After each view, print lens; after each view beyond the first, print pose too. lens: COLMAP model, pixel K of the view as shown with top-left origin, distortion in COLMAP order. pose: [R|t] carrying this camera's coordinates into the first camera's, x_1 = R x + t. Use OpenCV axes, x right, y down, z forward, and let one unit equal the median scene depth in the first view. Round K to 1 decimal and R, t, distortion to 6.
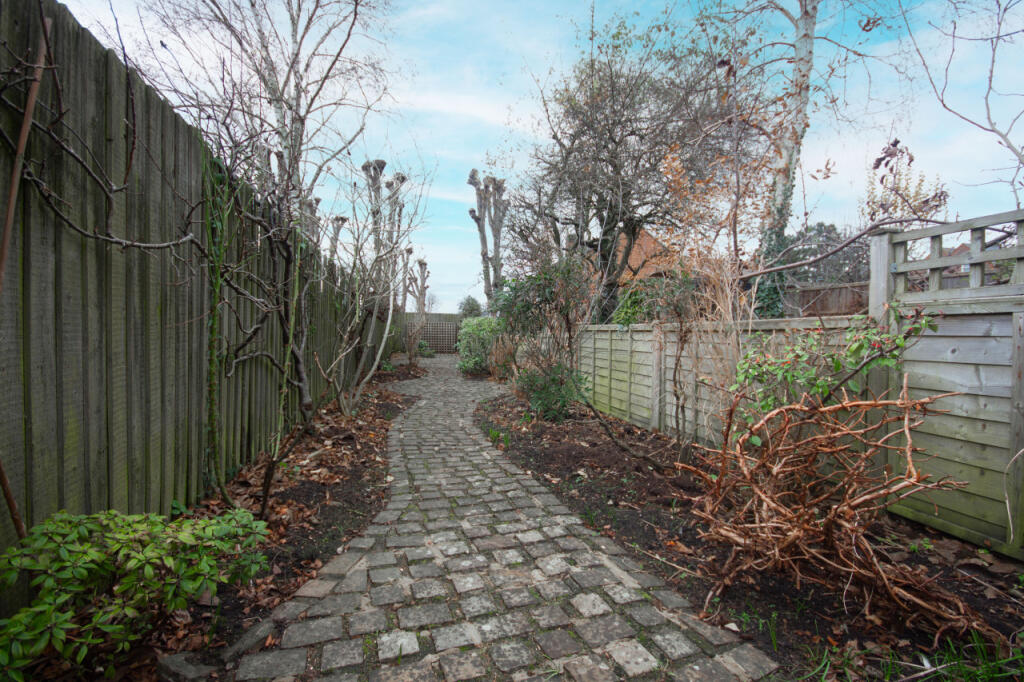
lens RADIAL K [[470.6, 0, 518.1], [0, 470.6, 340.0], [0, 0, 1]] dist [0.037222, 0.000347]
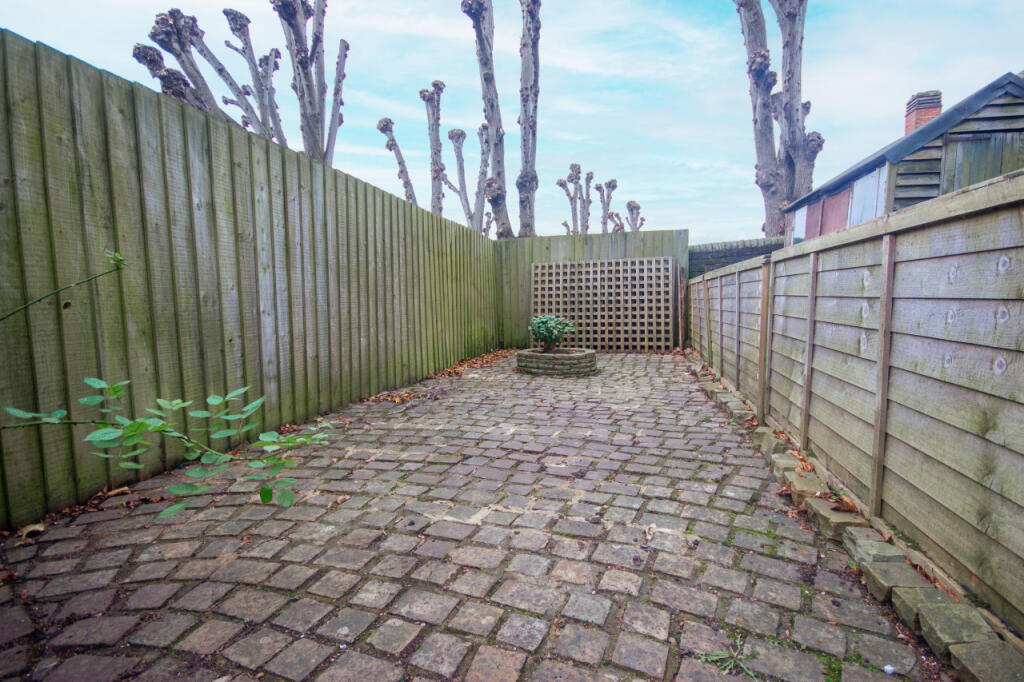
lens RADIAL K [[495.5, 0, 514.1], [0, 495.5, 344.5], [0, 0, 1]] dist [0.003646, 0.000429]
pose [[0.893029, 0.004848, -0.449973, -0.065556], [0.019769, 0.998554, 0.049994, 0.002443], [0.449565, -0.053542, 0.891642, 0.567265]]
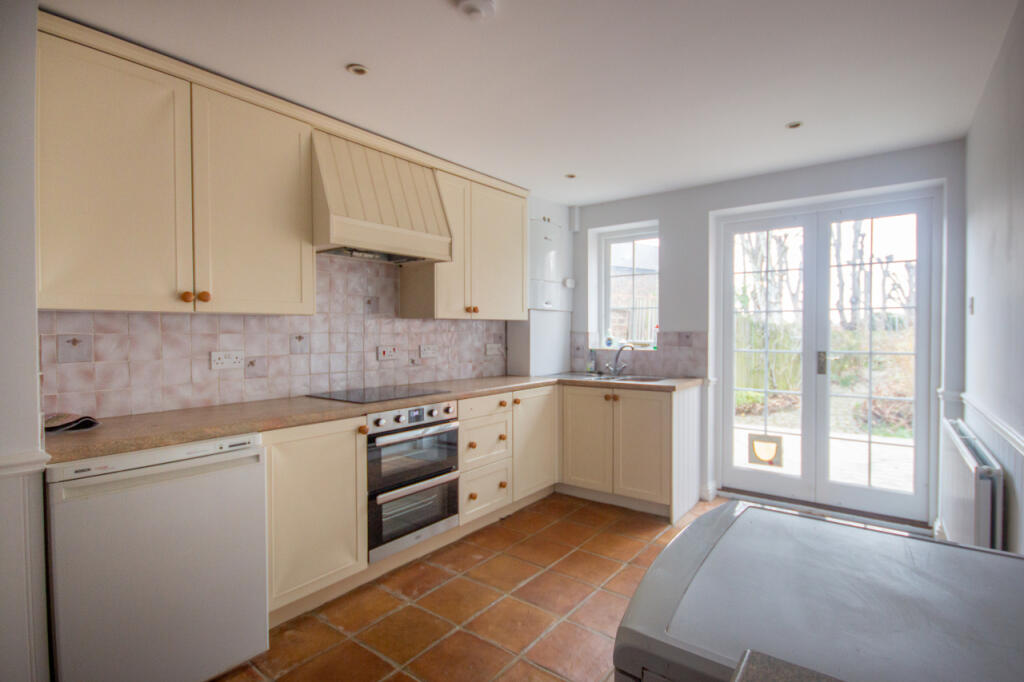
lens RADIAL K [[495.5, 0, 516.4], [0, 495.5, 342.5], [0, 0, 1]] dist [0.003646, 0.000429]
pose [[0.618162, -0.012370, -0.785953, 0.157556], [0.001425, 0.999892, -0.014616, -0.016145], [0.786049, 0.007915, 0.618113, -0.346675]]
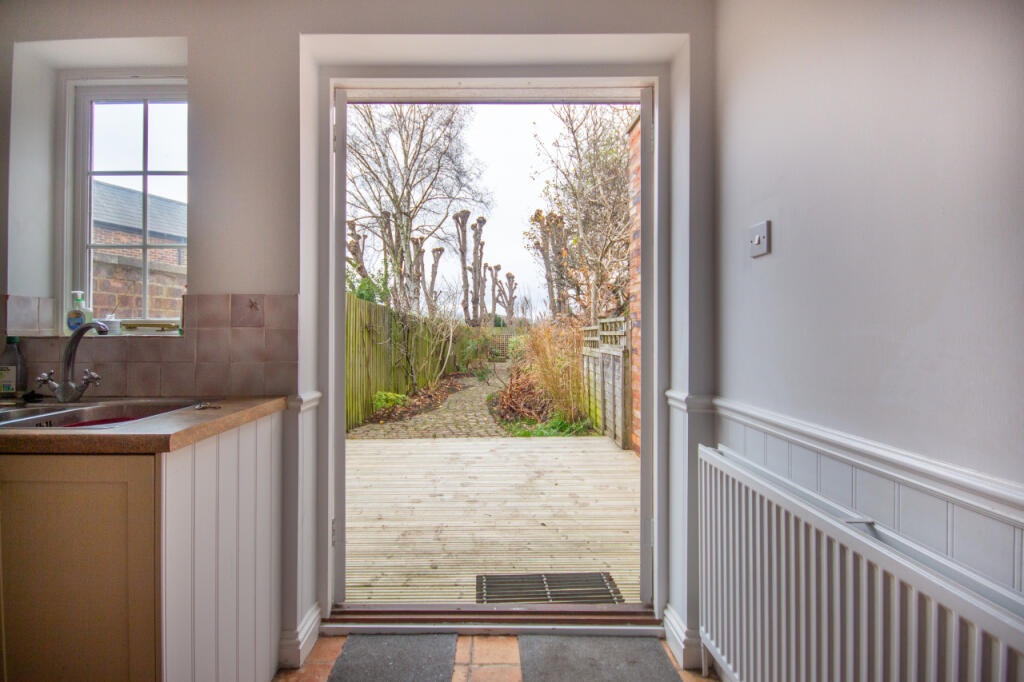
lens RADIAL K [[495.5, 0, 494.9], [0, 495.5, 323.9], [0, 0, 1]] dist [0.003646, 0.000429]
pose [[0.966527, -0.029659, -0.254844, 0.116200], [0.019913, 0.998971, -0.040740, -0.013765], [0.255790, 0.034301, 0.966124, -0.260929]]
